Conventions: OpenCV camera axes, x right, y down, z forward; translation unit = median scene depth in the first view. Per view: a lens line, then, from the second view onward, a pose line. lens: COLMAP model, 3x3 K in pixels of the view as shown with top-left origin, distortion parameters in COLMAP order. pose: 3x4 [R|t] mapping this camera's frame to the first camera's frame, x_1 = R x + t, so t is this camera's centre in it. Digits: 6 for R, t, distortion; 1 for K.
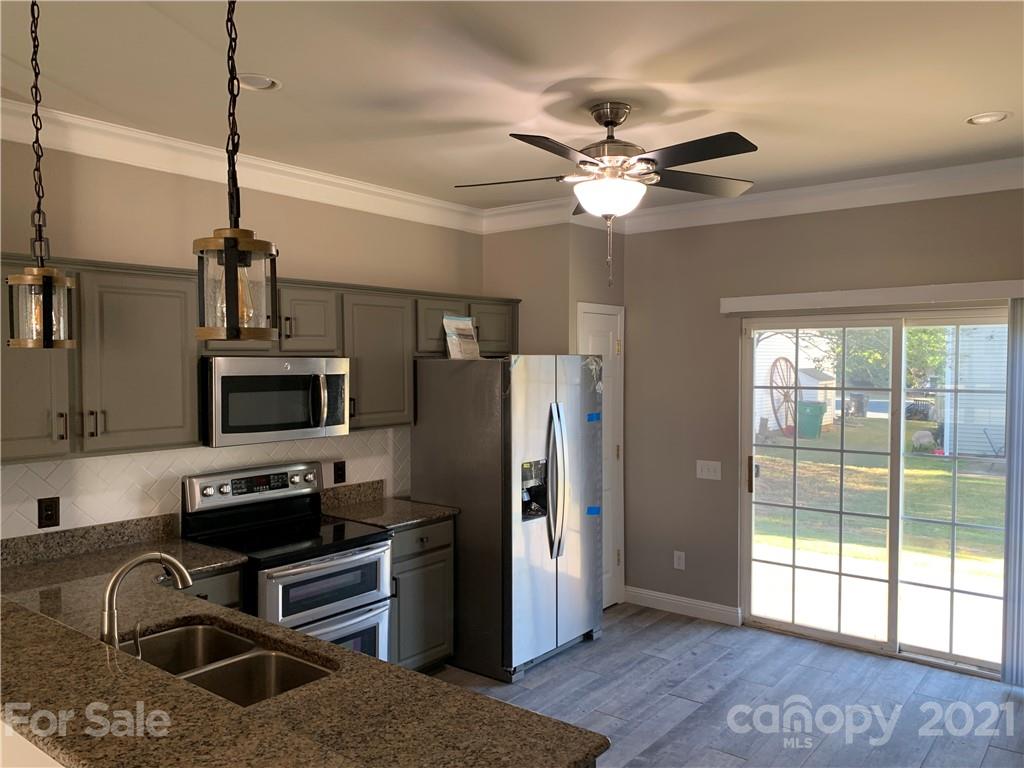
lens RADIAL K [[781.8, 0, 497.6], [0, 781.8, 397.3], [0, 0, 1]] dist [0.052443, -0.075236]
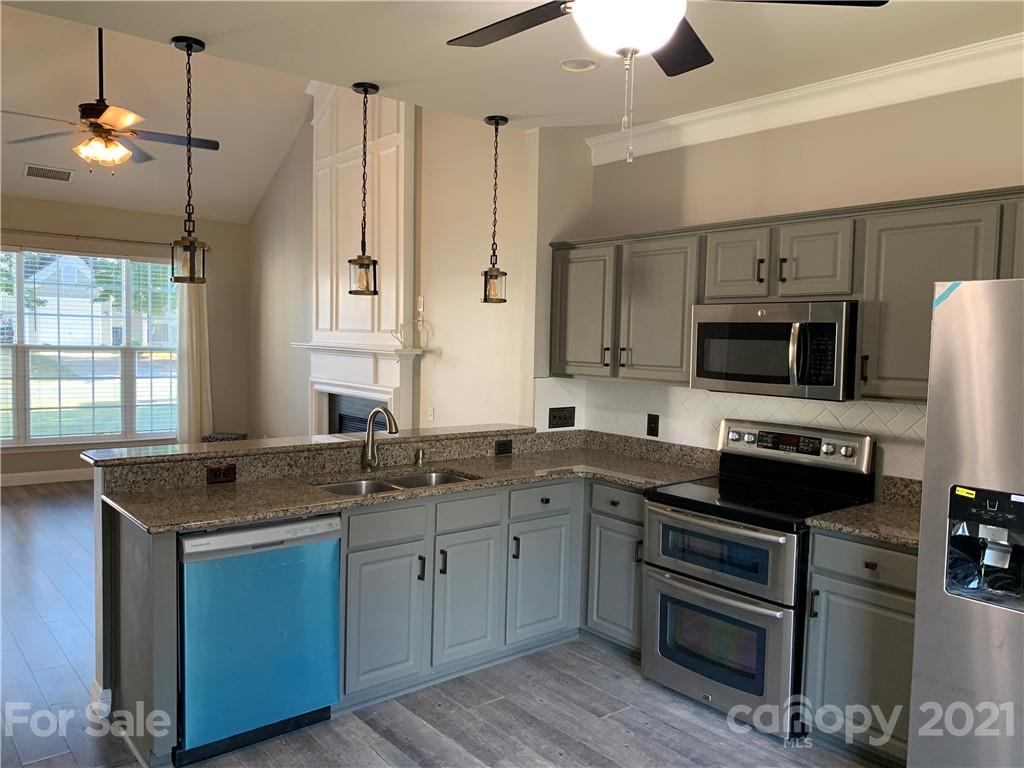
lens RADIAL K [[781.8, 0, 514.0], [0, 781.8, 391.0], [0, 0, 1]] dist [0.052443, -0.075236]
pose [[-0.193627, 0.066125, -0.978844, 0.654618], [-0.067756, 0.994442, 0.080582, -0.003247], [0.978733, 0.081926, -0.188070, 0.847684]]
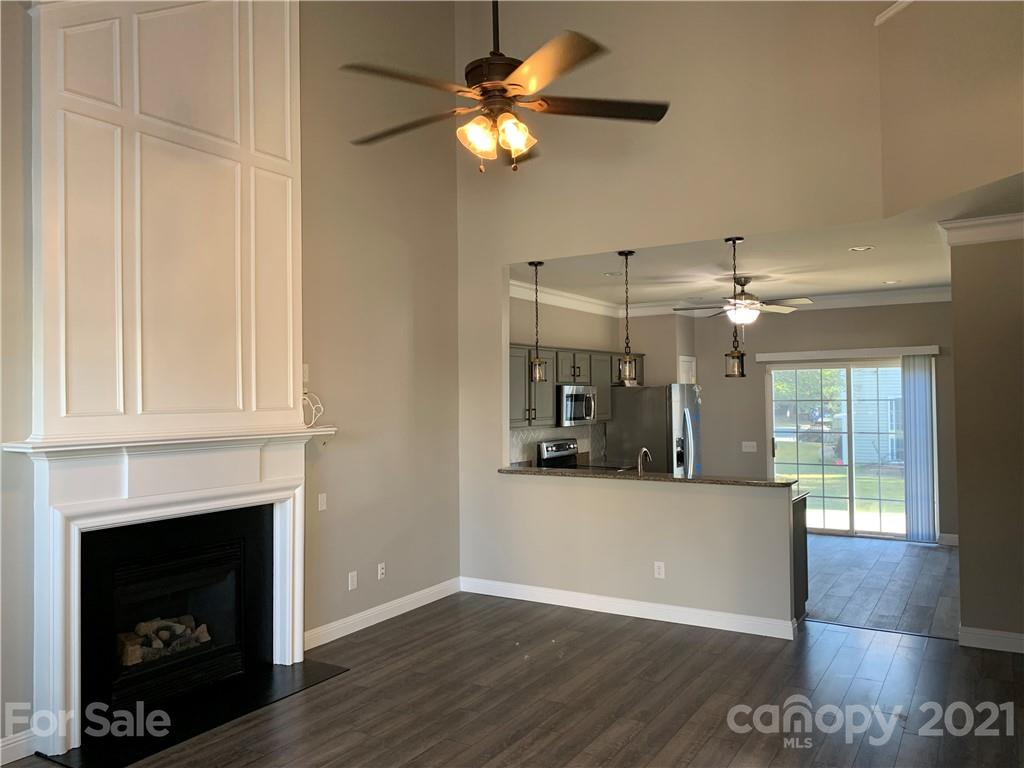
lens RADIAL K [[781.8, 0, 496.5], [0, 781.8, 391.1], [0, 0, 1]] dist [0.052443, -0.075236]
pose [[0.993512, -0.010722, 0.113219, -0.700333], [0.016946, 0.998389, -0.054157, 0.070390], [-0.112456, 0.055725, 0.992093, -1.014783]]
